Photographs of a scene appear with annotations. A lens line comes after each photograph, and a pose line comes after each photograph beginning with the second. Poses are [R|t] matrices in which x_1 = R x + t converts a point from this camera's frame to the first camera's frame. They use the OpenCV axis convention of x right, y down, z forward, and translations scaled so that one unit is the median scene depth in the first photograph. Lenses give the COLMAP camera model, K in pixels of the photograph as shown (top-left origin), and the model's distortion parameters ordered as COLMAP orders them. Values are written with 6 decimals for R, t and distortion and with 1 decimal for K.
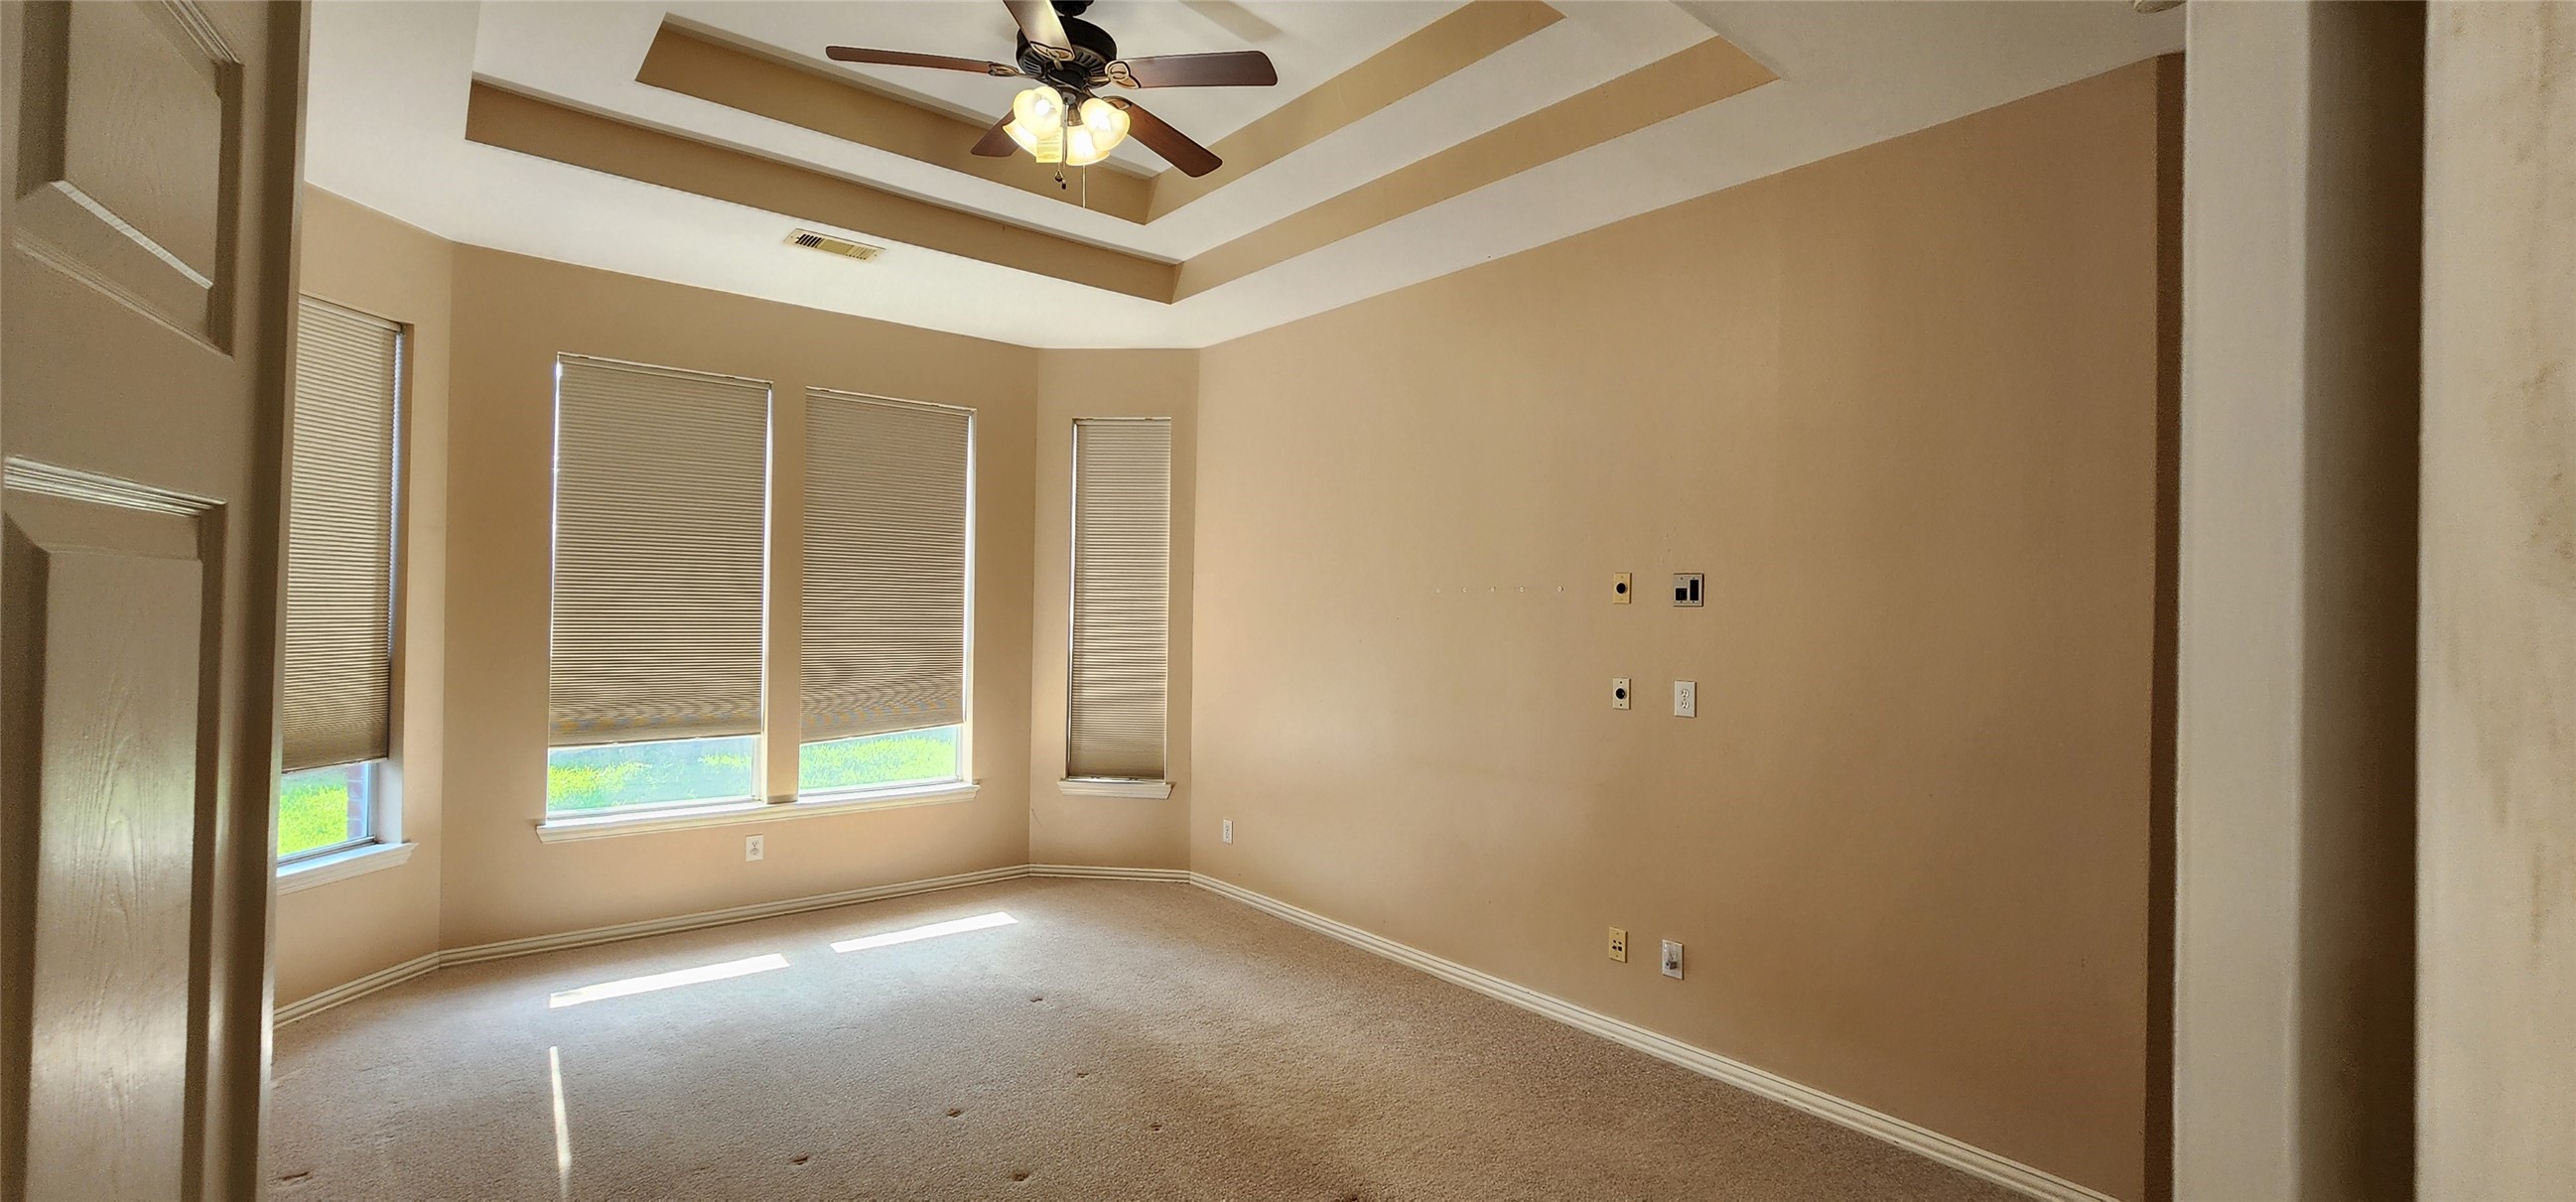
lens RADIAL K [[1068.1, 0, 1305.4], [0, 1068.1, 596.3], [0, 0, 1]] dist [0.002597, 0.000026]
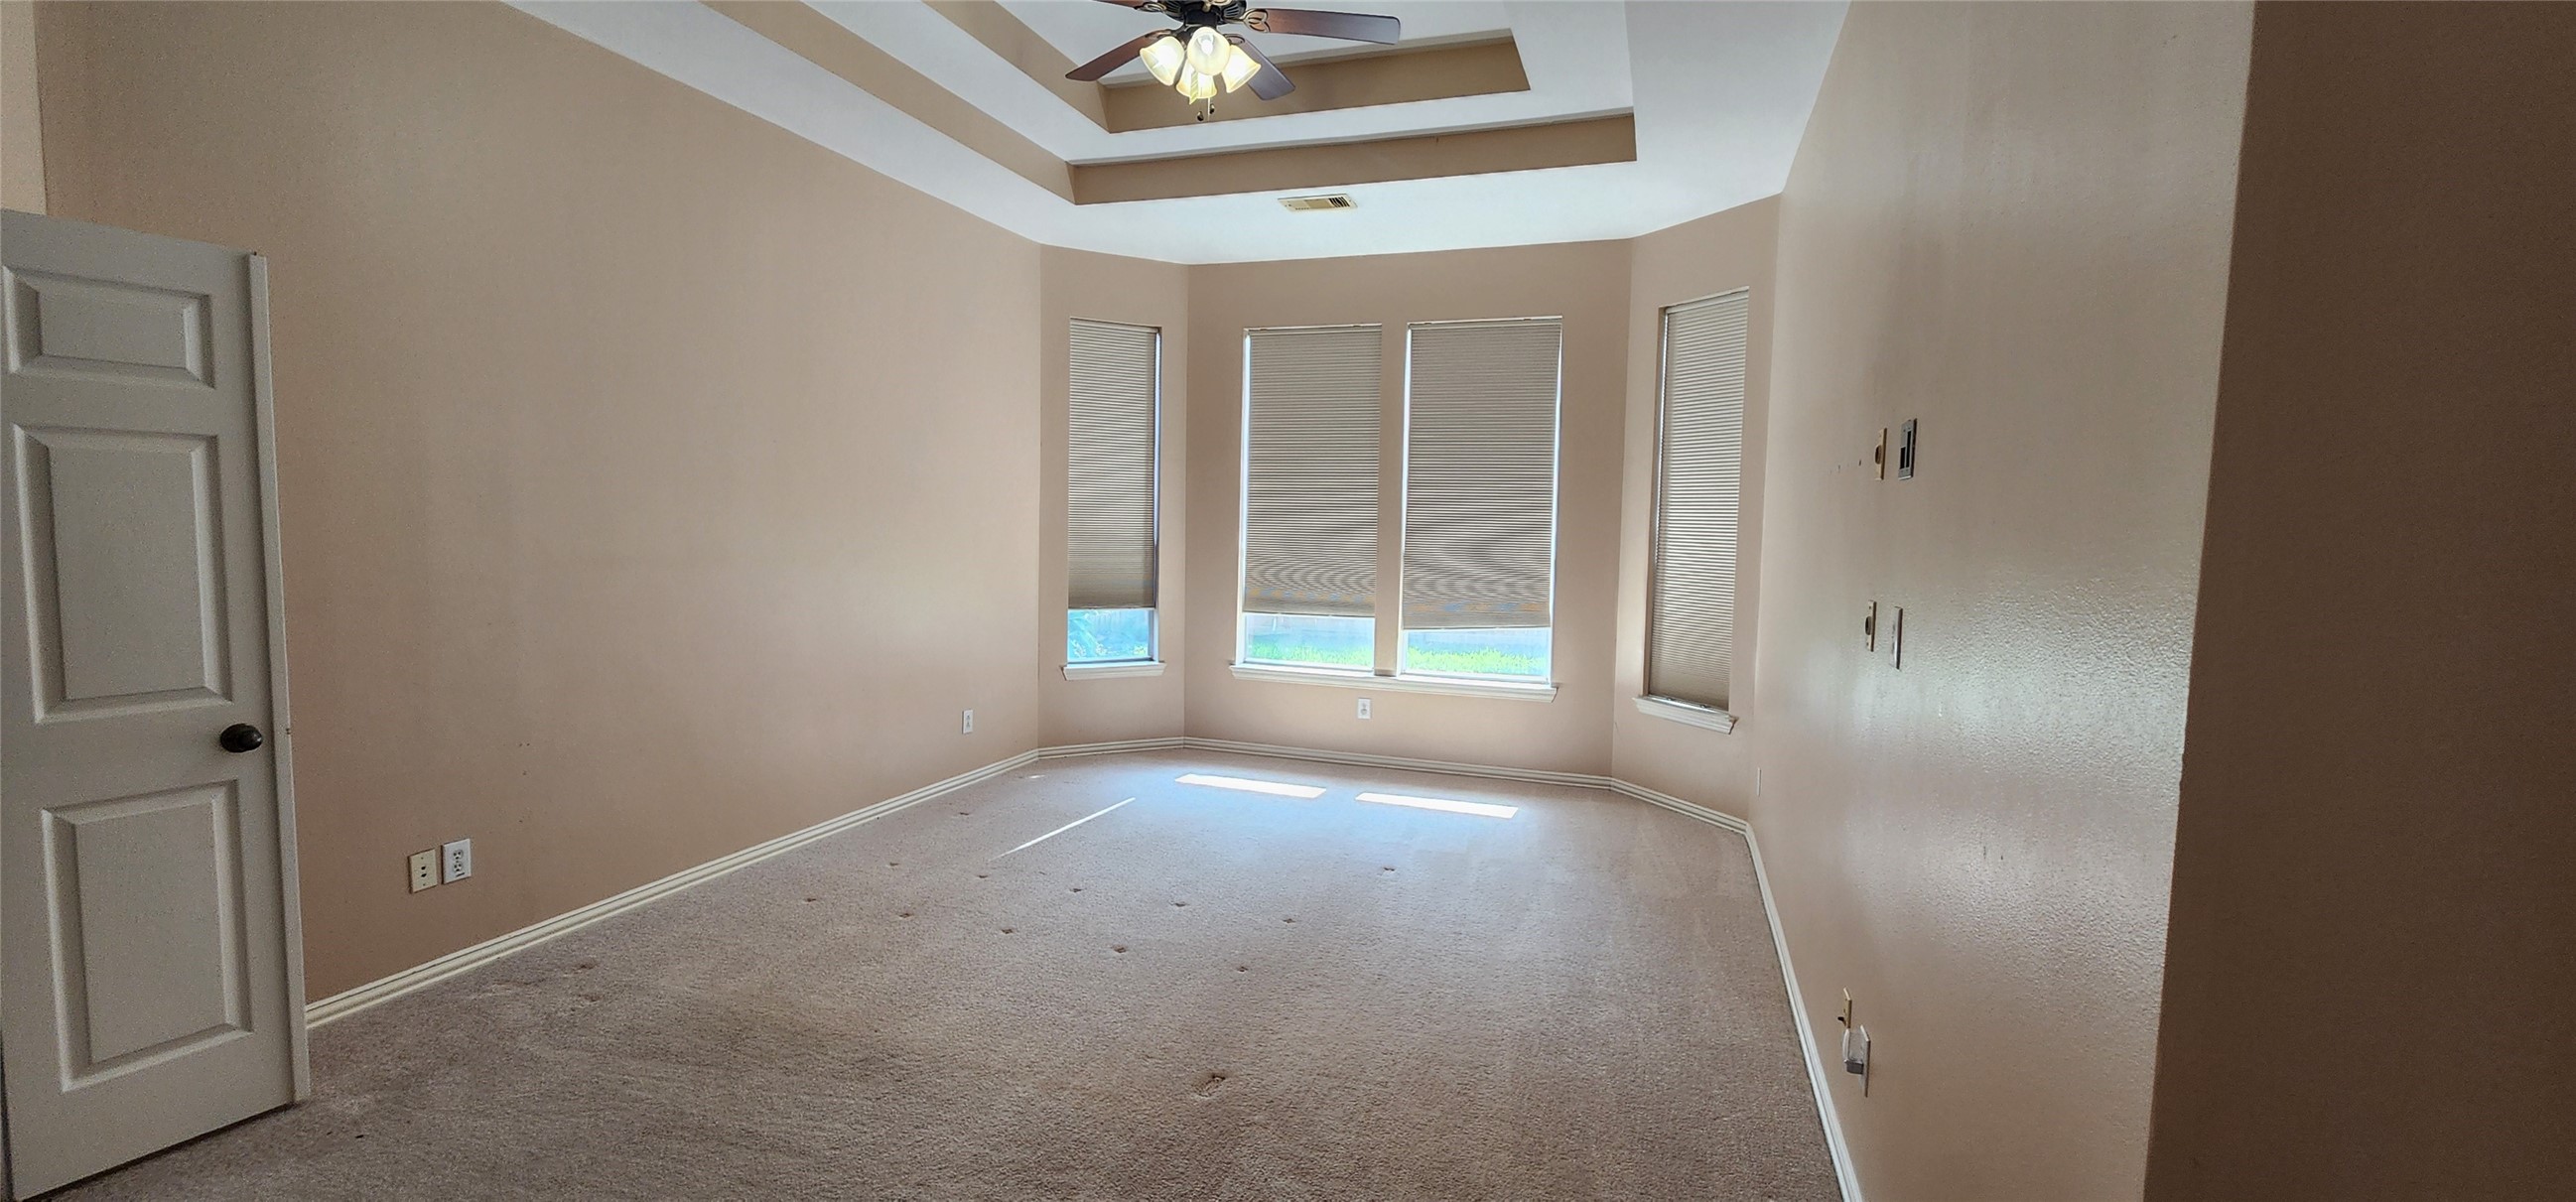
lens RADIAL K [[1068.1, 0, 1304.7], [0, 1068.1, 600.6], [0, 0, 1]] dist [0.002597, 0.000026]
pose [[0.524162, 0.059489, -0.849539, 0.490365], [-0.003623, 0.997704, 0.067629, 0.027280], [0.851611, -0.032371, 0.523174, 0.298339]]
